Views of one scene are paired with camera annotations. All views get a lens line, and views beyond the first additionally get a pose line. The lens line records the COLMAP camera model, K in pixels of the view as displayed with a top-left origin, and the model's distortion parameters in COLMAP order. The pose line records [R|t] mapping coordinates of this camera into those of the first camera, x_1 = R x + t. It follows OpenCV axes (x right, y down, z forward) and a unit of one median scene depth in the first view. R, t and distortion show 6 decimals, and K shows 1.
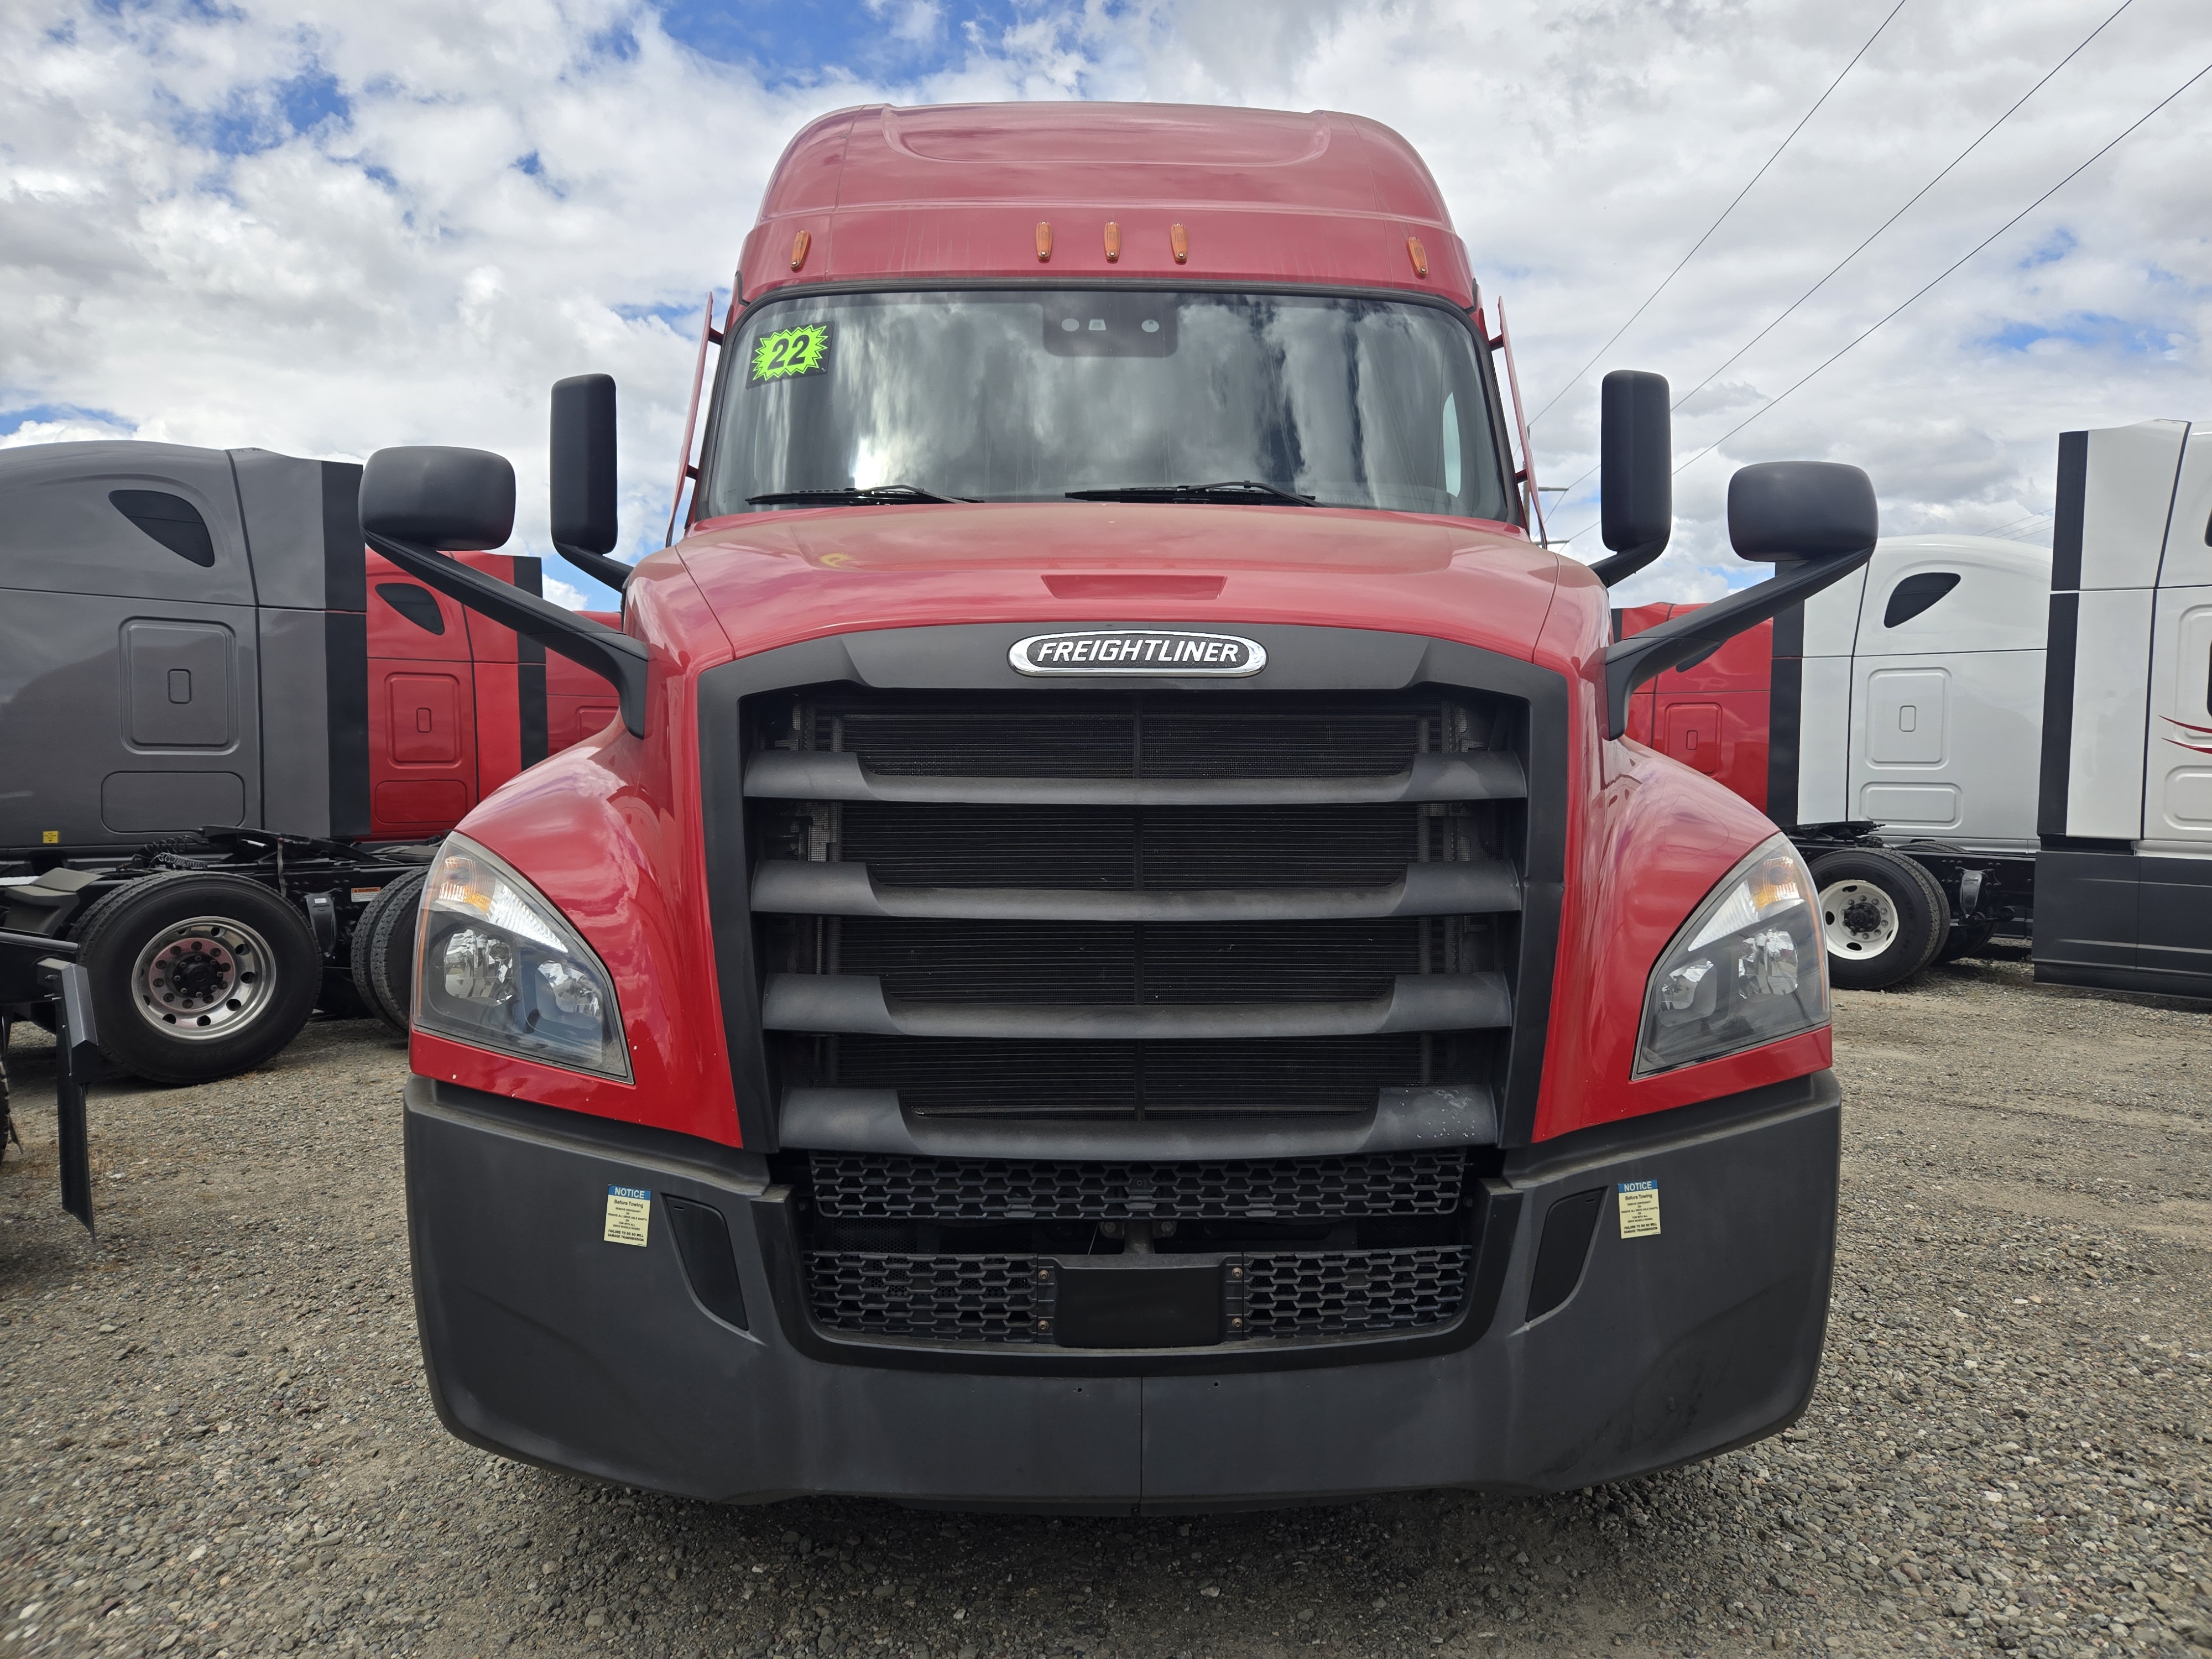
lens RADIAL K [[1471.3, 0, 1103.9], [0, 1471.3, 822.8], [0, 0, 1]] dist [0.003569, 0.008859]
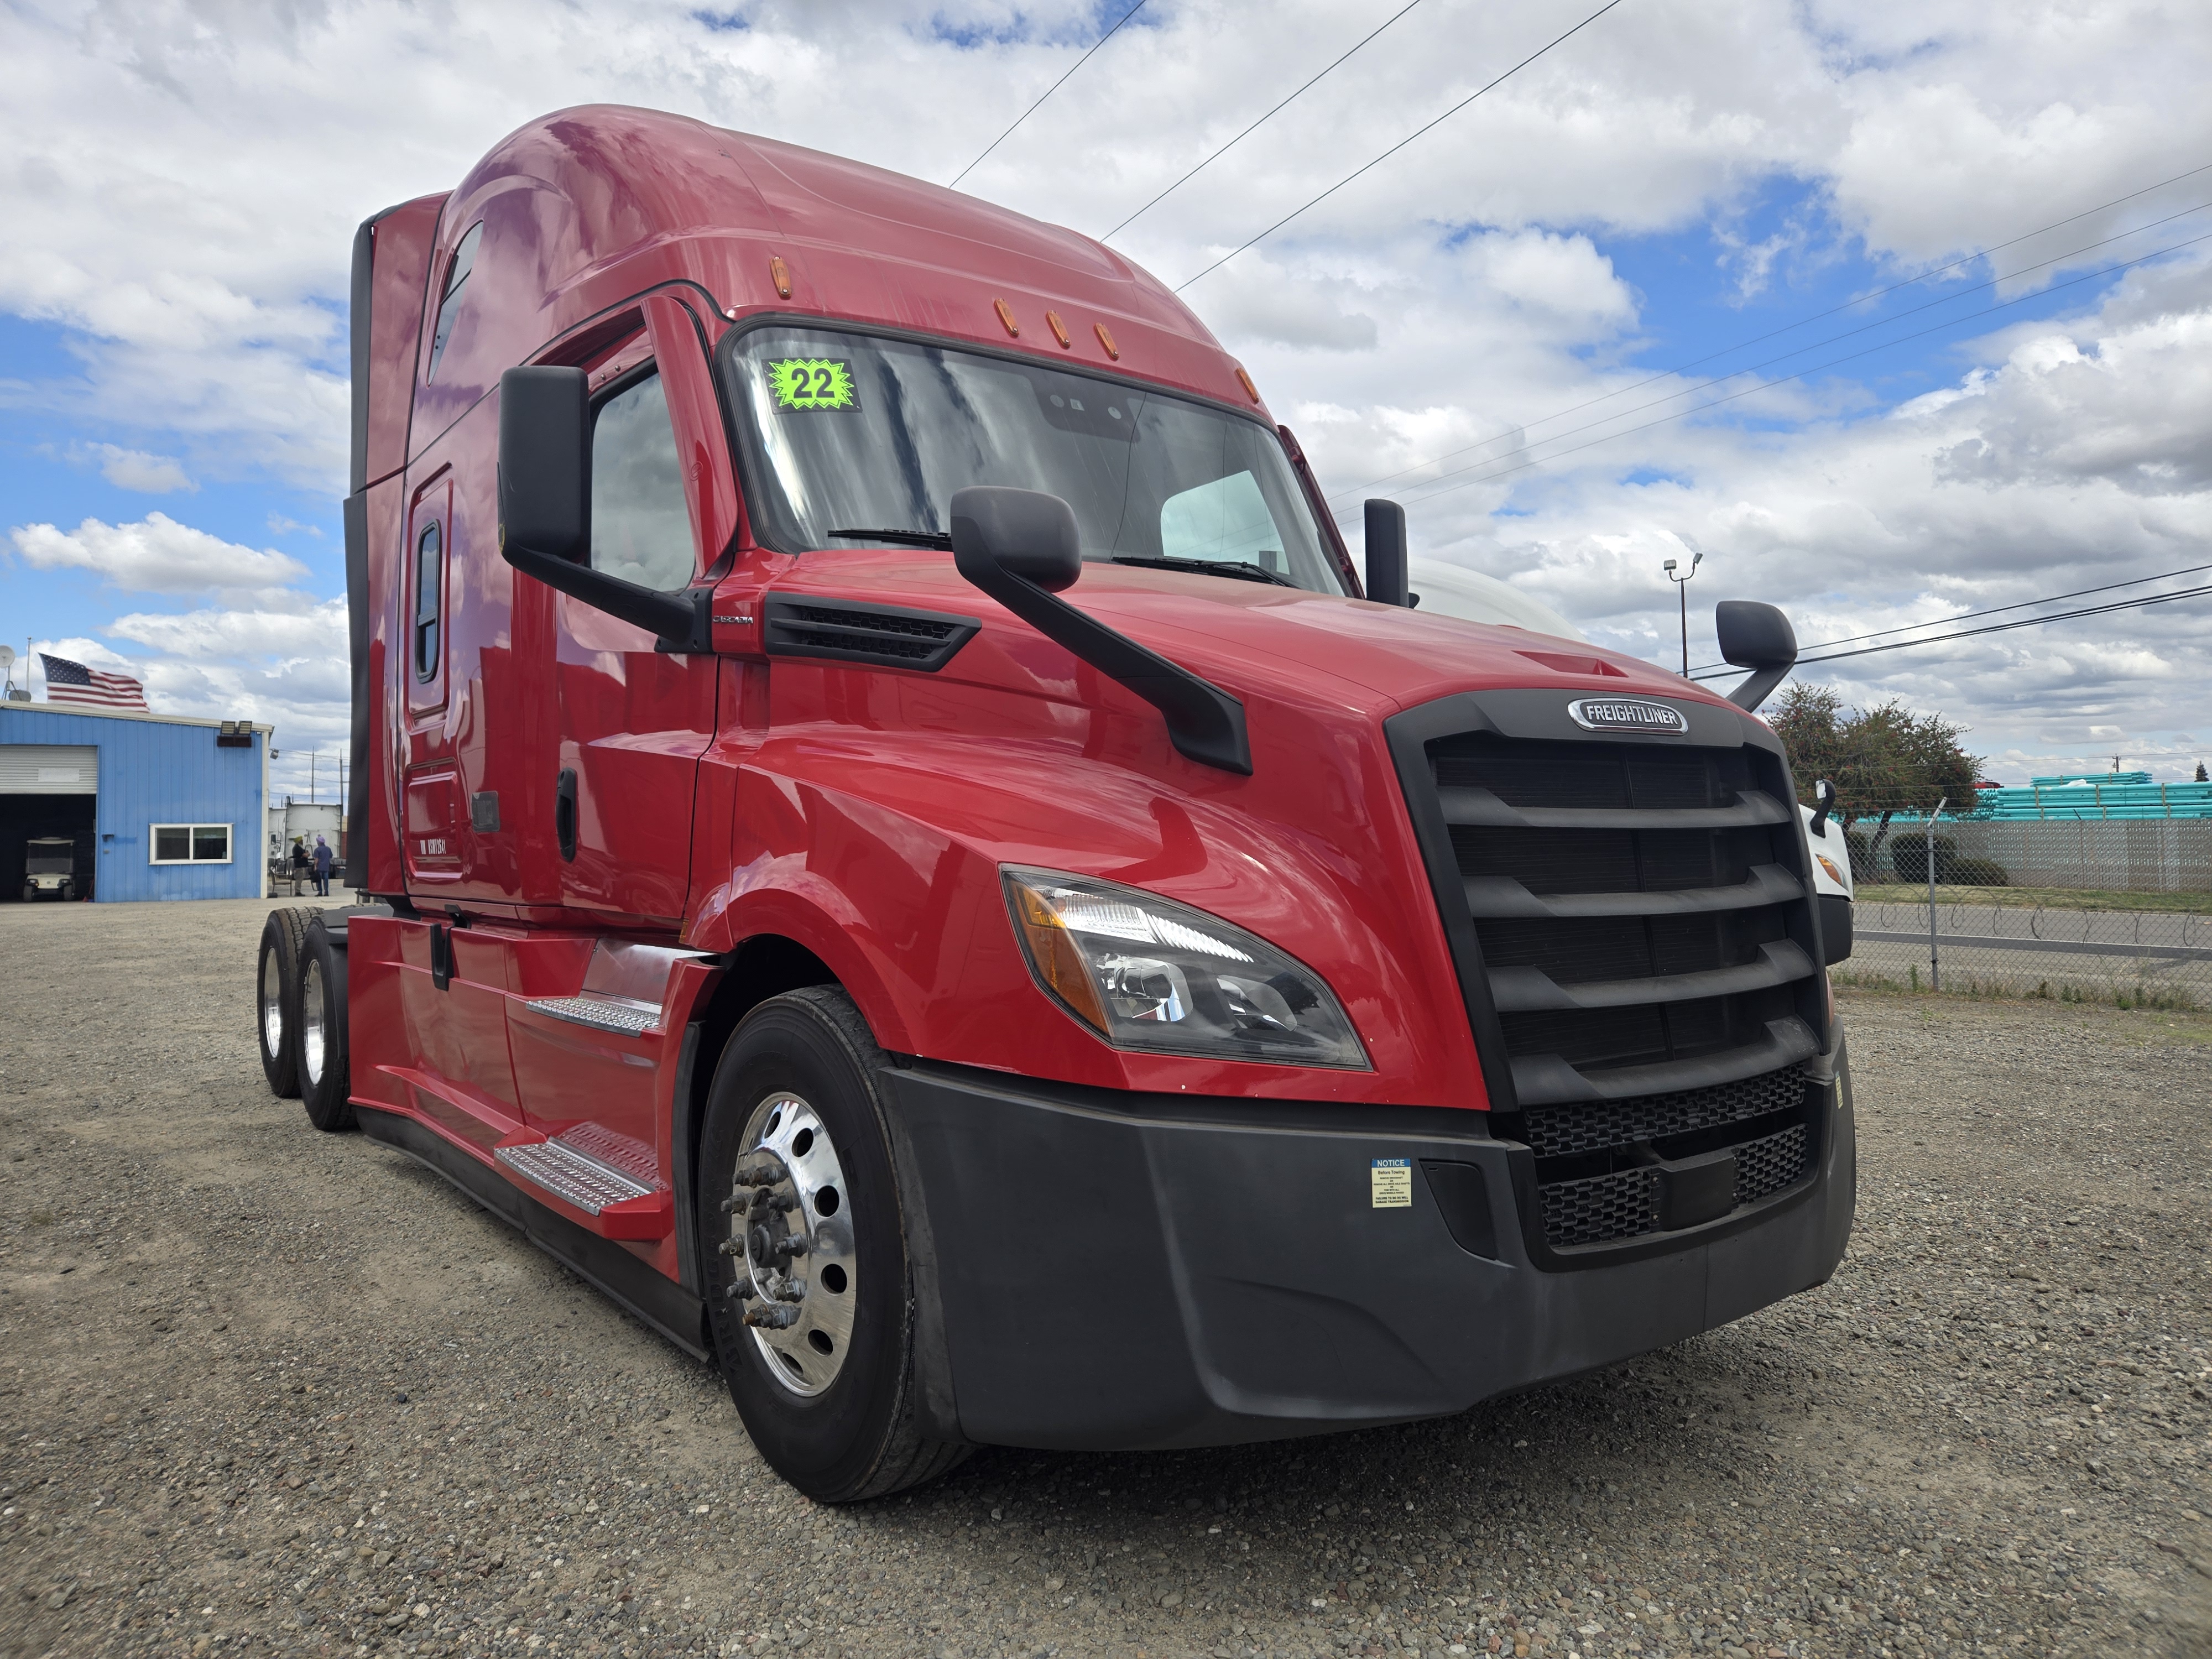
lens RADIAL K [[1471.3, 0, 1099.5], [0, 1471.3, 831.4], [0, 0, 1]] dist [0.003569, 0.008859]
pose [[0.833481, -0.006613, 0.552509, -1.156179], [0.020355, 0.999617, -0.018741, 0.006076], [-0.552174, 0.026866, 0.833296, 0.151198]]
